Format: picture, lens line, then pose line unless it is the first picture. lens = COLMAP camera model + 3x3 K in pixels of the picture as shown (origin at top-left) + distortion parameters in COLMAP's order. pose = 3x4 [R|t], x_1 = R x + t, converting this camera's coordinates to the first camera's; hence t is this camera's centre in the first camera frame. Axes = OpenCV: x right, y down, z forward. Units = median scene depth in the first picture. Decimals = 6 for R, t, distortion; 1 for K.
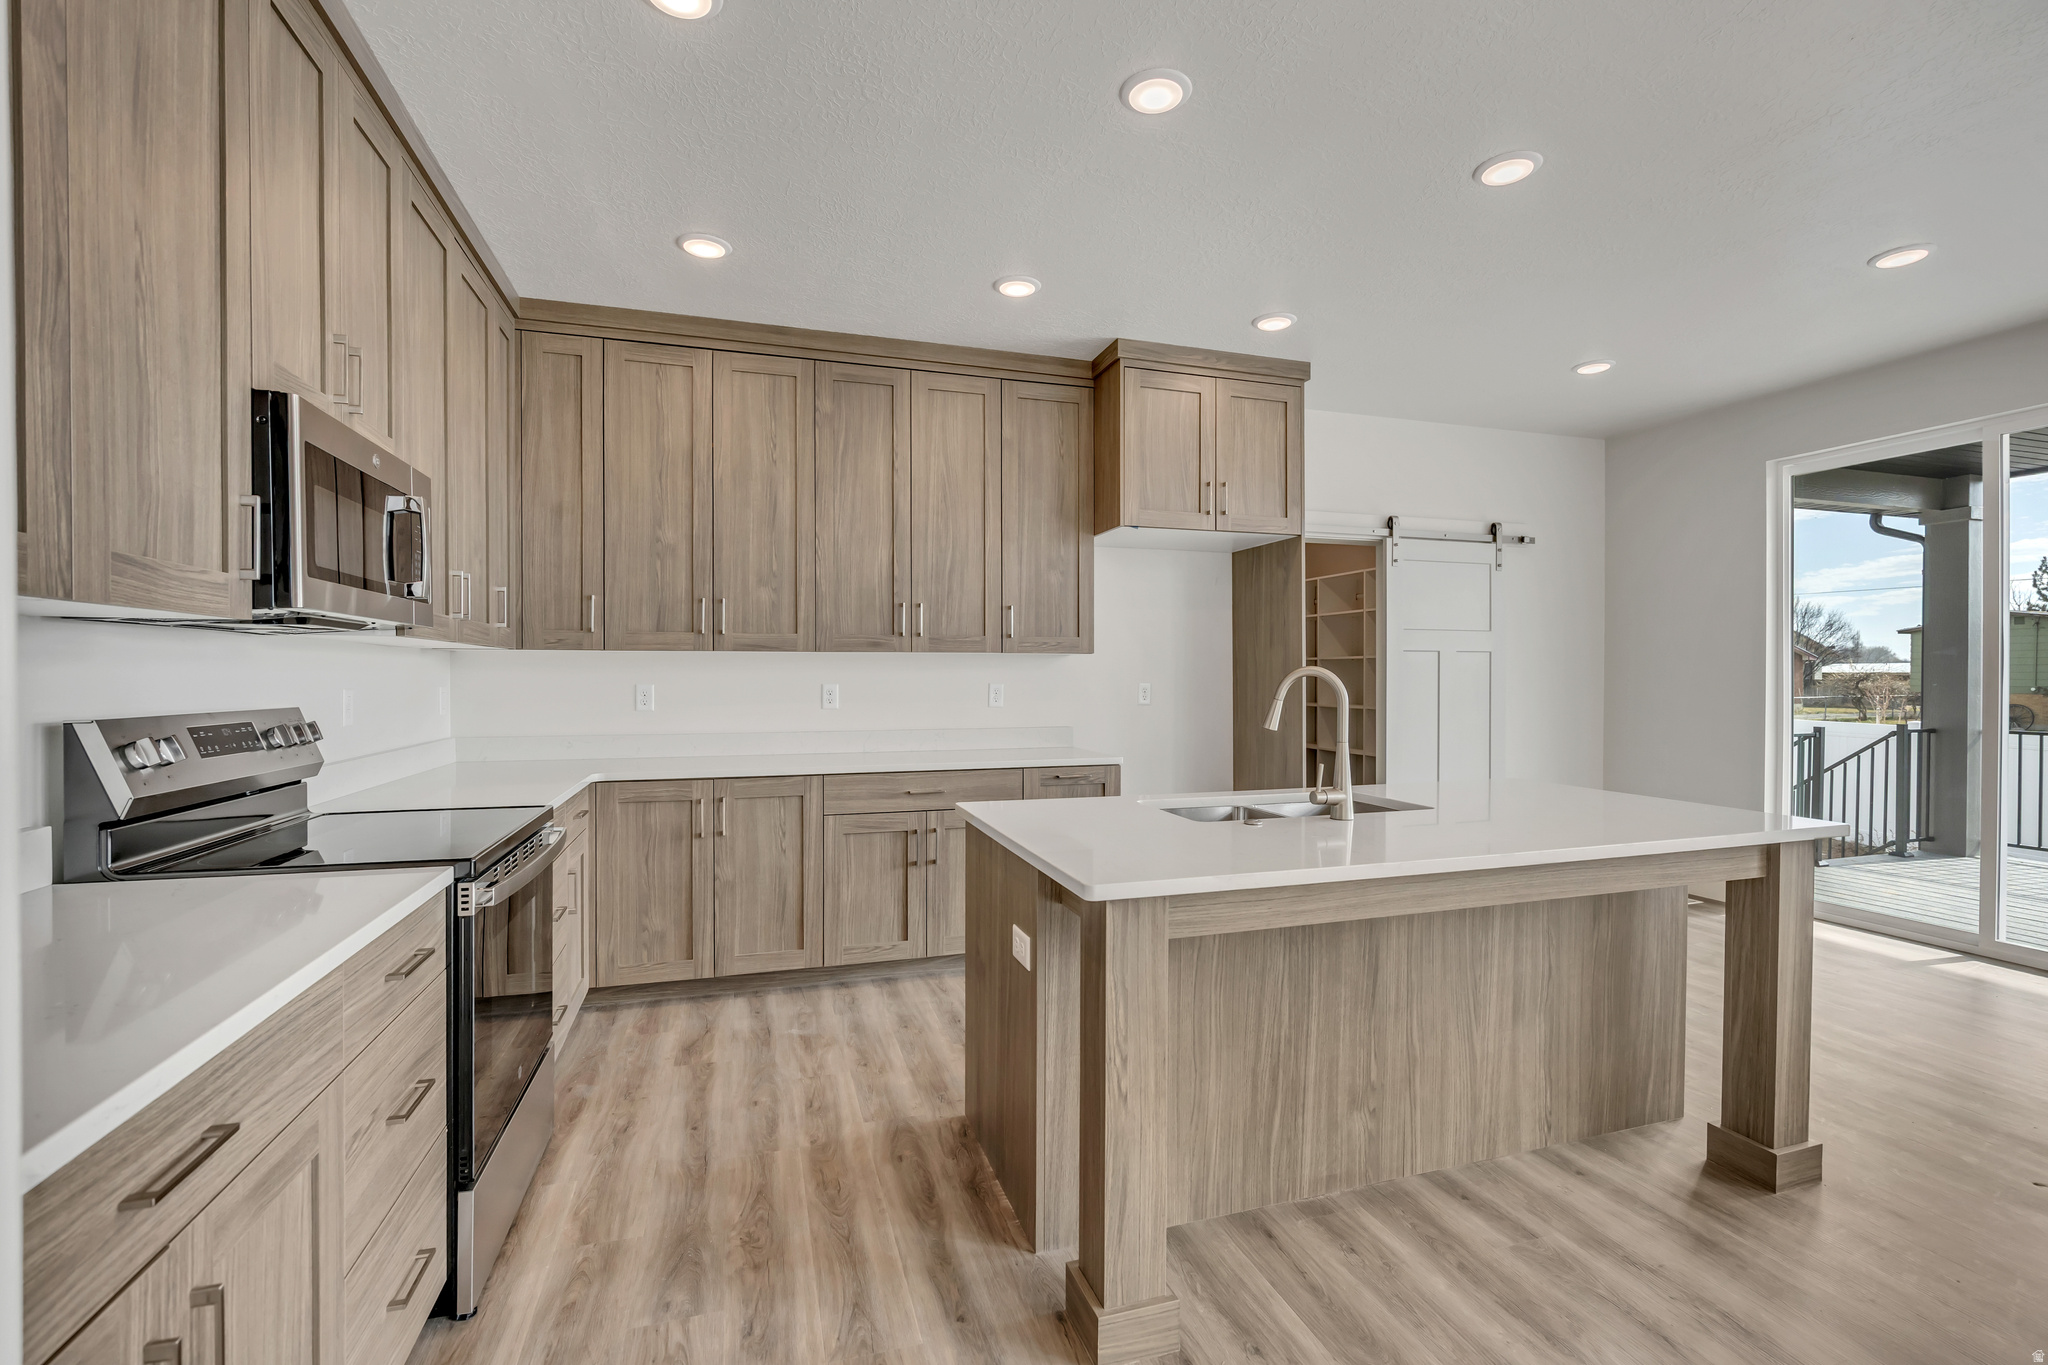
lens RADIAL K [[887.9, 0, 1019.5], [0, 887.9, 682.4], [0, 0, 1]] dist [-0.018199, 0.000053]
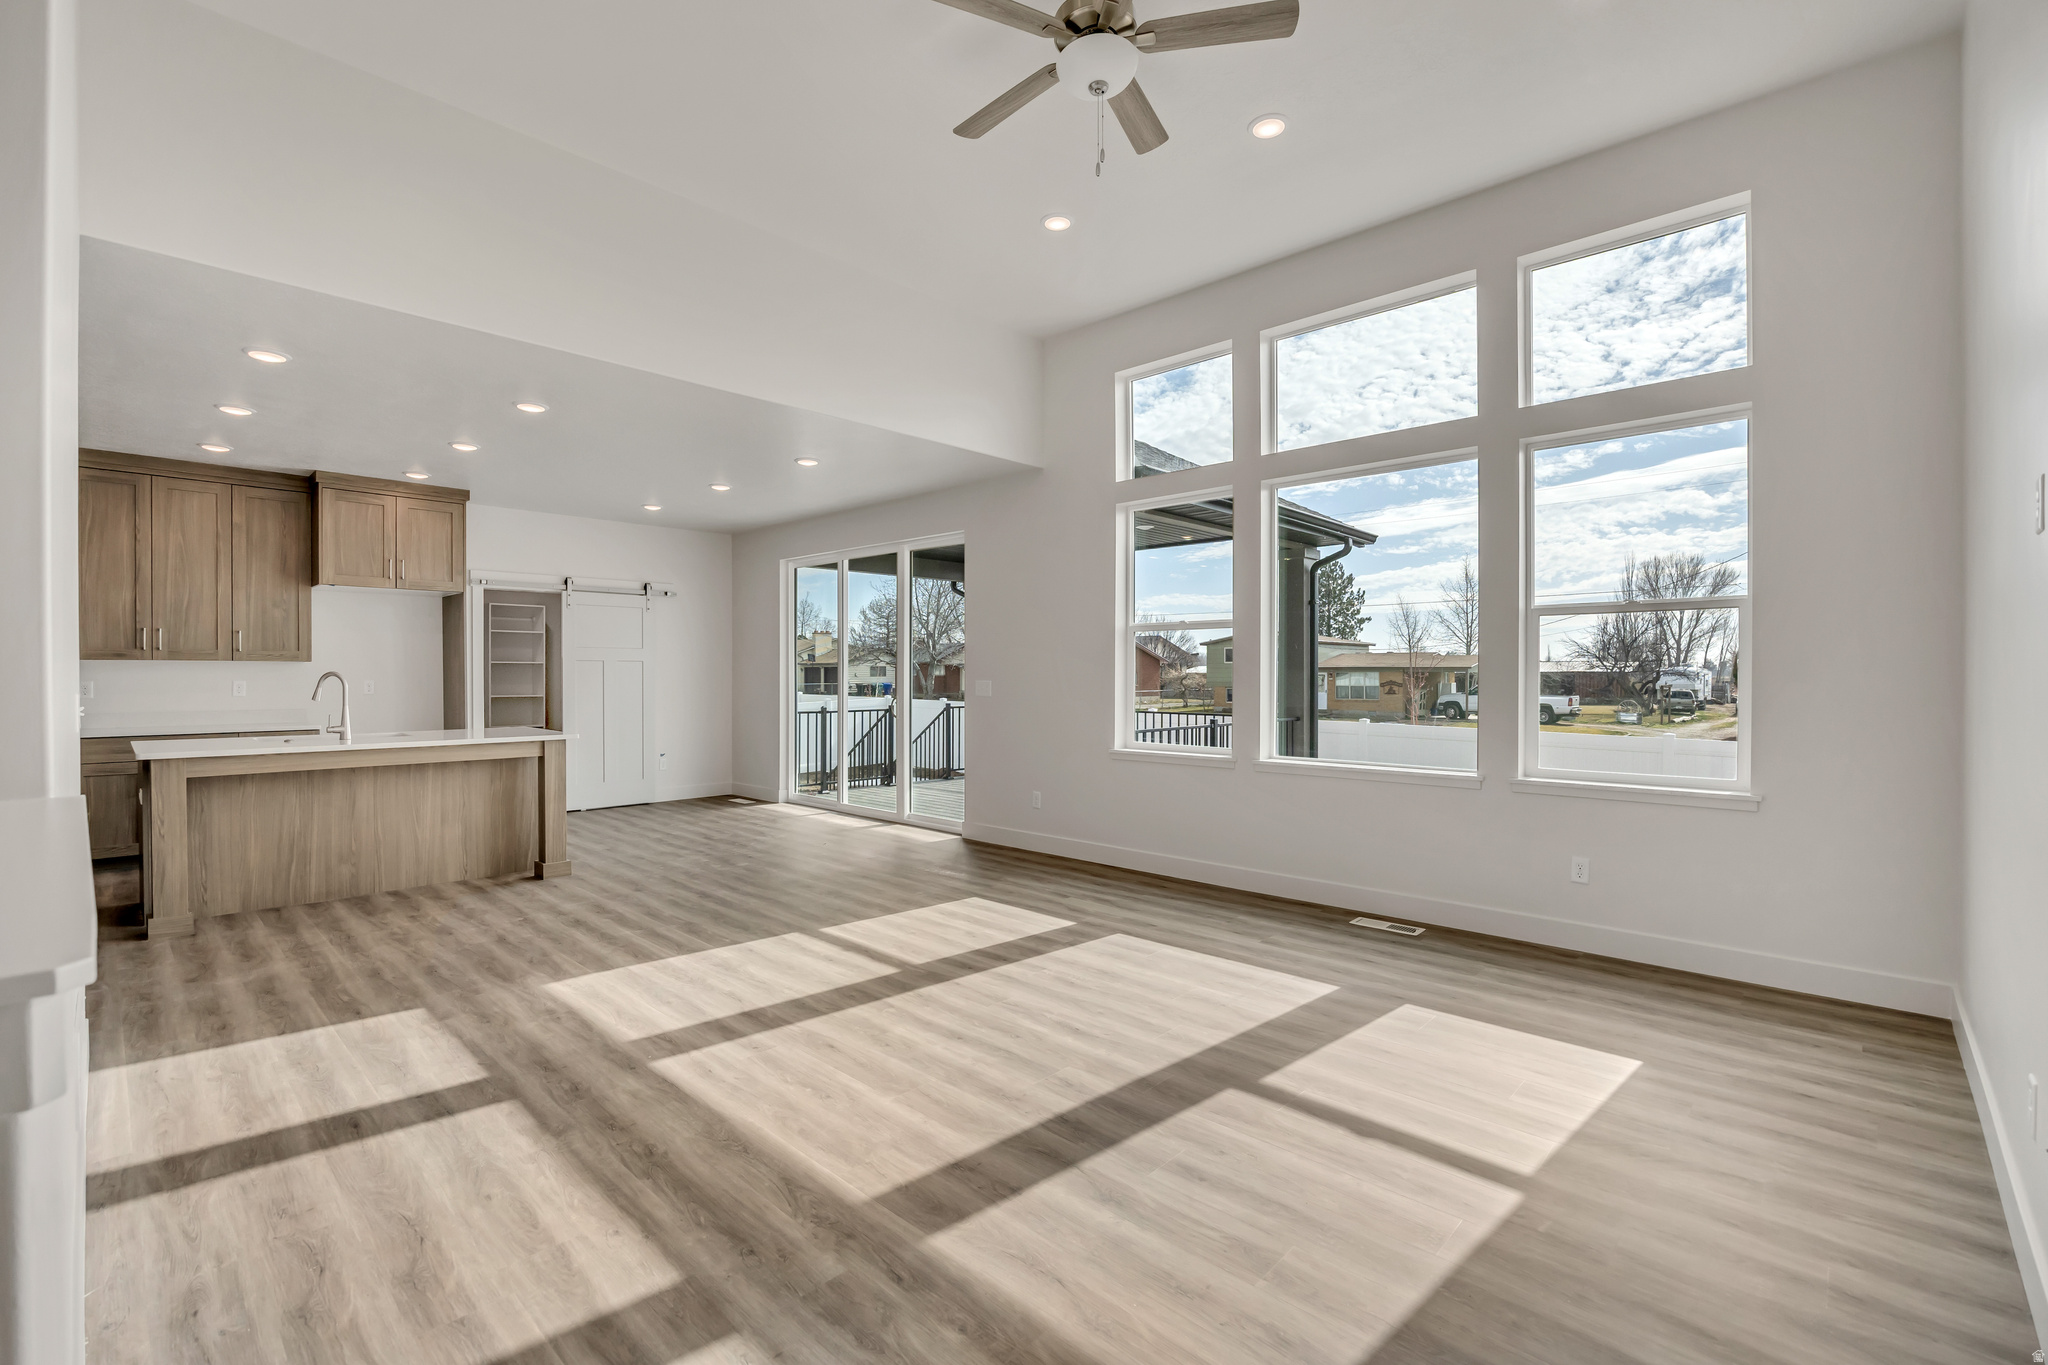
lens RADIAL K [[887.9, 0, 1019.5], [0, 887.9, 682.4], [0, 0, 1]] dist [-0.018199, 0.000053]
pose [[0.870046, -0.003052, 0.492962, 0.449733], [0.002536, 0.999995, 0.001714, 0.005316], [-0.492965, -0.000241, 0.870049, -1.069452]]
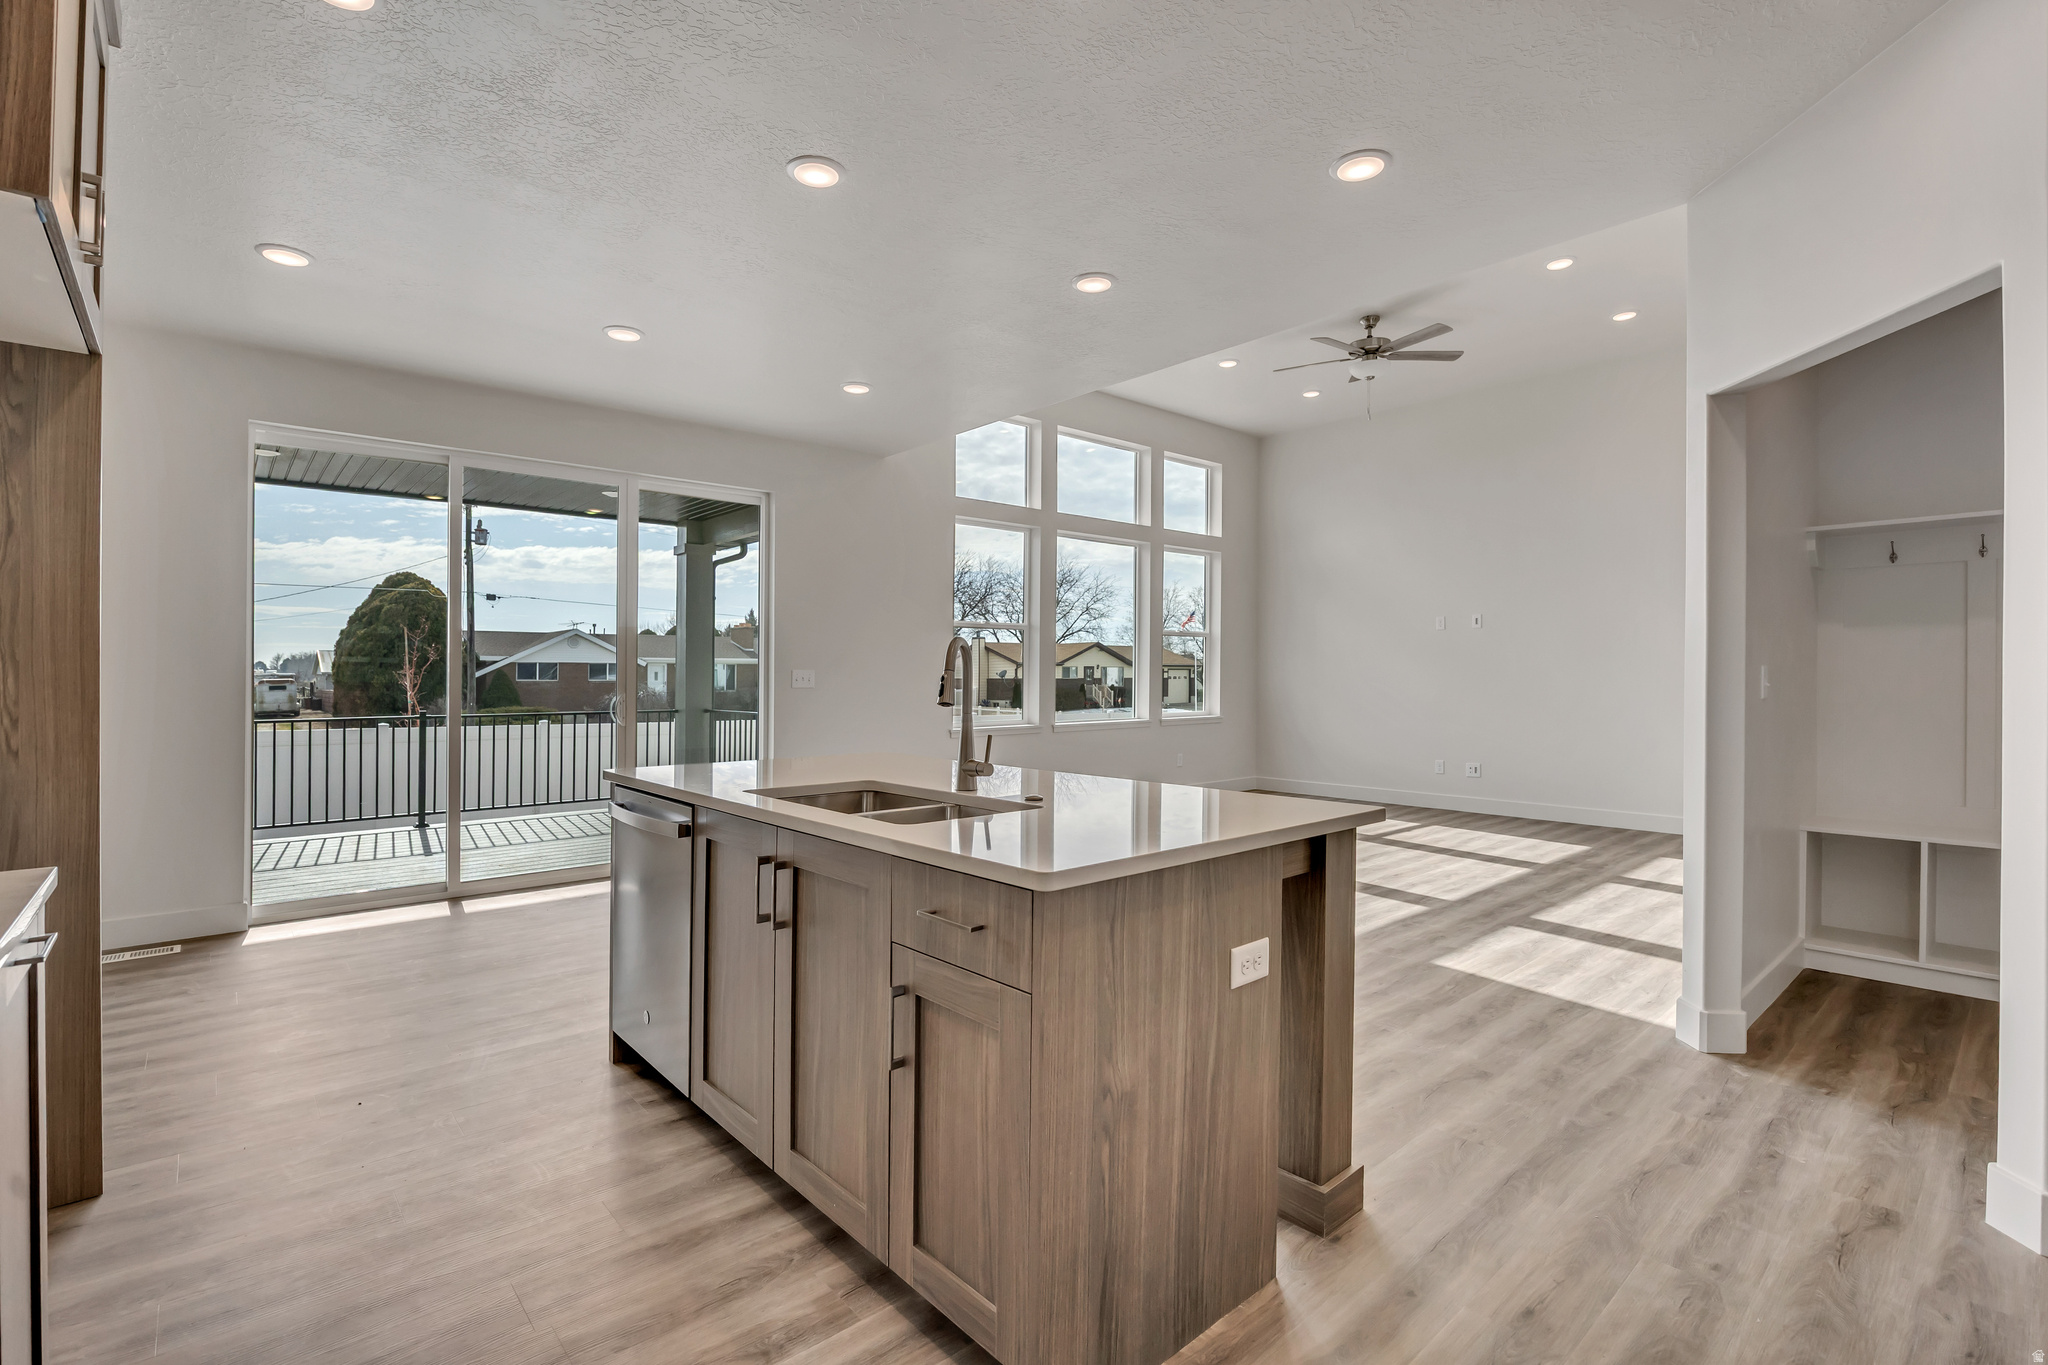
lens RADIAL K [[917.7, 0, 1016.6], [0, 917.7, 672.2], [0, 0, 1]] dist [-0.011576, -0.000402]
pose [[-0.404087, 0.004789, 0.914708, -0.368081], [0.009781, 0.999952, -0.000915, 0.014428], [-0.914668, 0.008577, -0.404114, 0.811978]]
